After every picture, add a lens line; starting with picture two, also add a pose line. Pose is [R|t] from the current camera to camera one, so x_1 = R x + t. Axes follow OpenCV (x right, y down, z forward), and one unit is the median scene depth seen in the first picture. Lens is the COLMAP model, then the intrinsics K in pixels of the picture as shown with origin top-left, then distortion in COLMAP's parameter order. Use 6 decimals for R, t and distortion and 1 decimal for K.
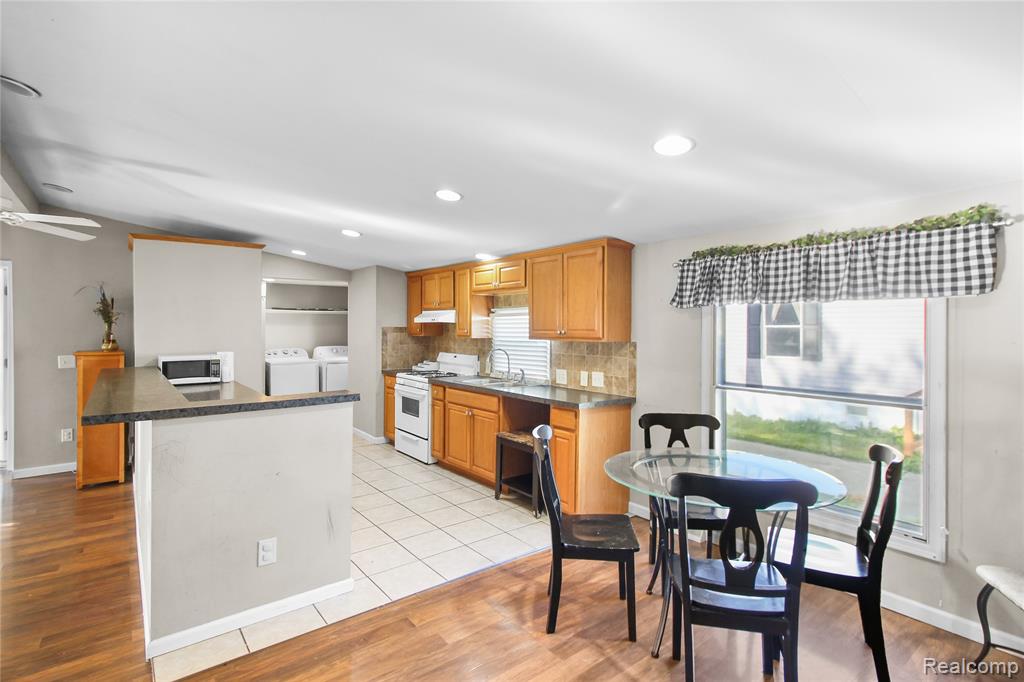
lens RADIAL K [[496.5, 0, 509.9], [0, 496.5, 327.9], [0, 0, 1]] dist [0.004651, 0.000813]
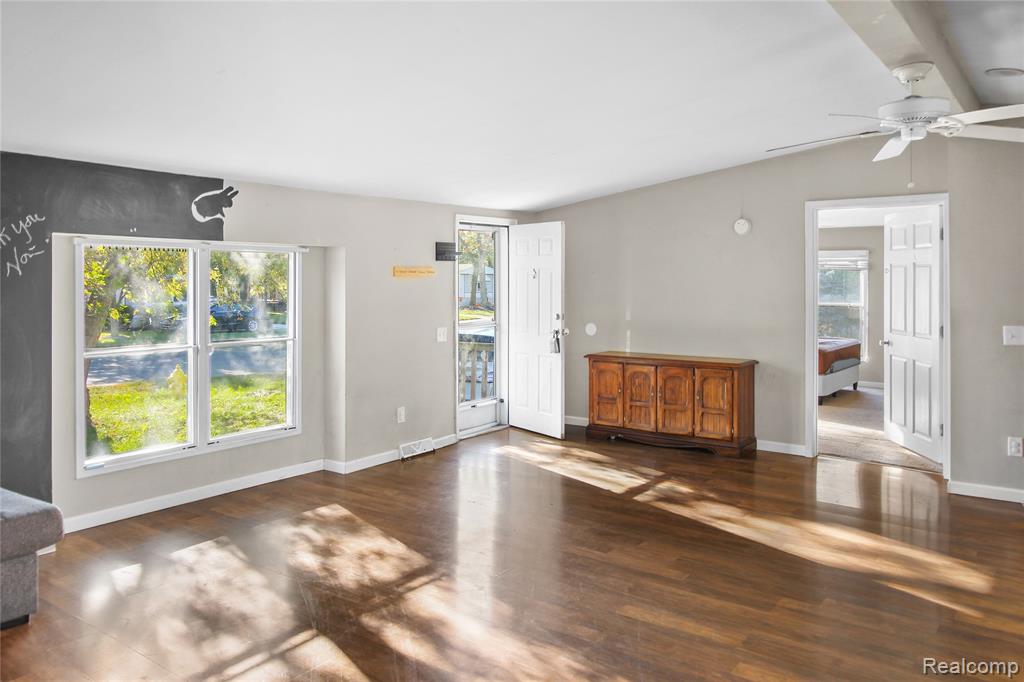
lens RADIAL K [[761.5, 0, 503.7], [0, 761.5, 278.4], [0, 0, 1]] dist [0.000662, 0.000225]
pose [[0.255174, -0.004414, -0.966885, -0.089963], [-0.001692, 0.999986, -0.005011, -0.001901], [0.966894, 0.002915, 0.255163, 0.090297]]
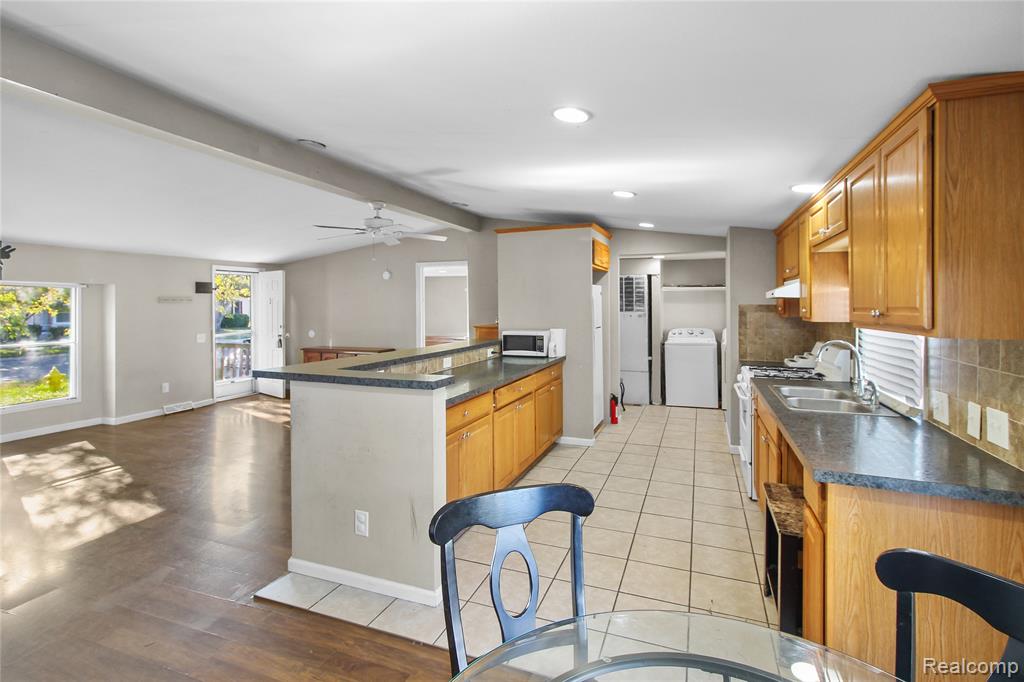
lens RADIAL K [[489.5, 0, 515.1], [0, 489.5, 306.3], [0, 0, 1]] dist [0.000985, 0.000742]
pose [[0.516633, -0.002138, -0.856204, 0.280077], [0.000993, 0.999998, -0.001898, 0.001941], [0.856206, 0.000131, 0.516634, 0.386163]]
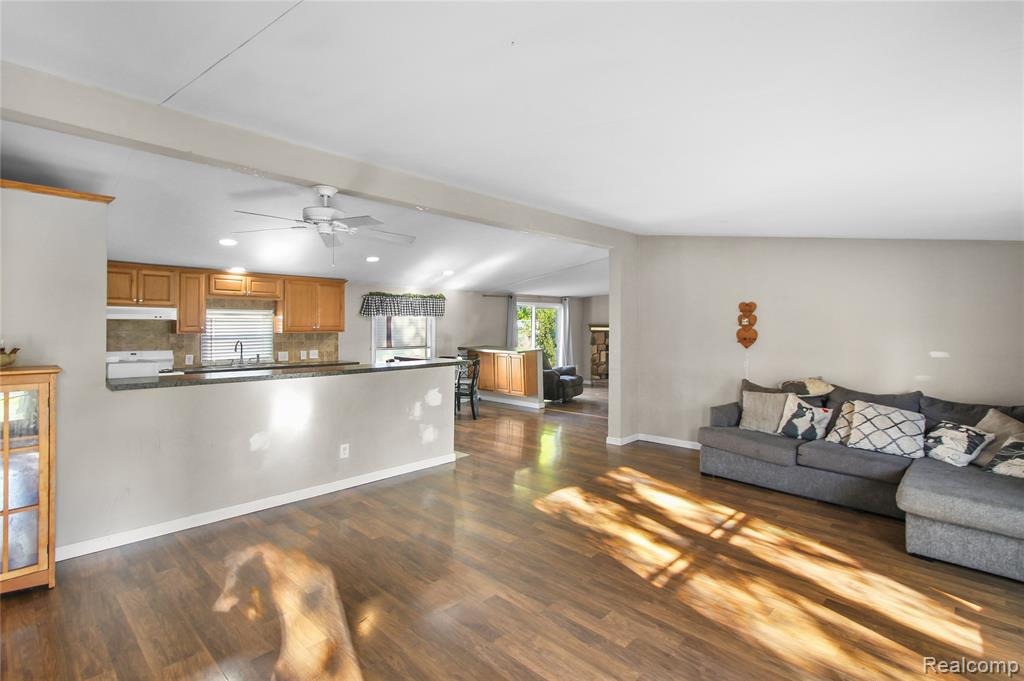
lens RADIAL K [[489.7, 0, 514.0], [0, 489.7, 326.8], [0, 0, 1]] dist [-0.000127, -0.000217]
pose [[-0.143349, -0.005946, 0.989654, -1.436198], [-0.005881, 0.999969, 0.005156, -0.006109], [-0.989655, -0.005081, -0.143380, 0.479334]]
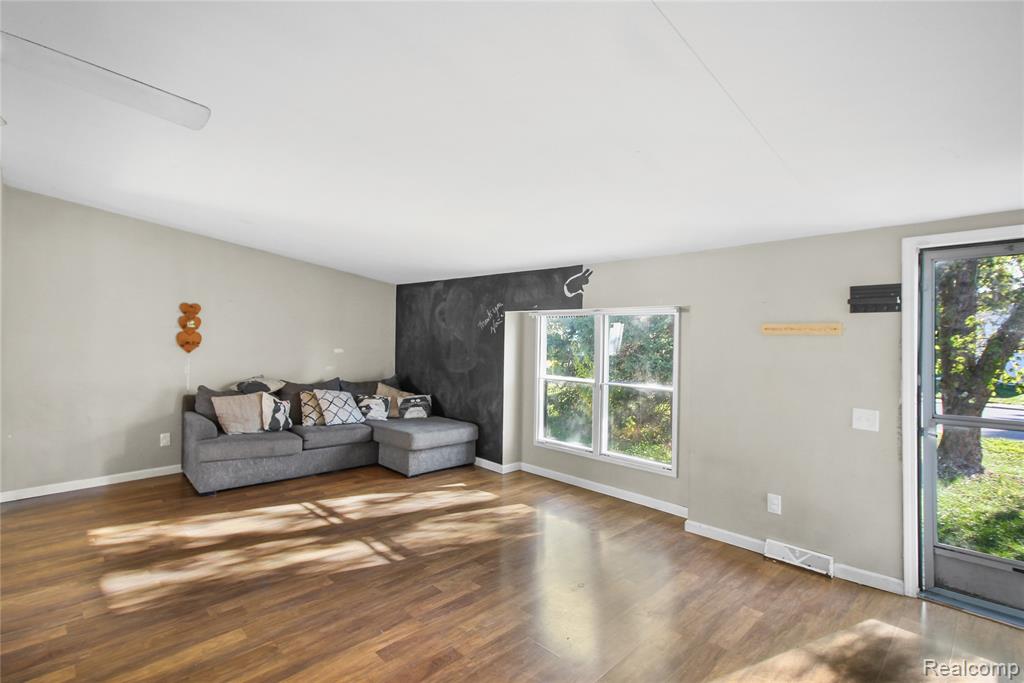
lens RADIAL K [[481.0, 0, 511.2], [0, 481.0, 330.7], [0, 0, 1]] dist [-0.002791, -0.000482]
pose [[-0.993672, -0.019348, -0.110638, -0.957292], [-0.018401, 0.999785, -0.009569, -0.003870], [0.110799, -0.007473, -0.993815, 0.890776]]
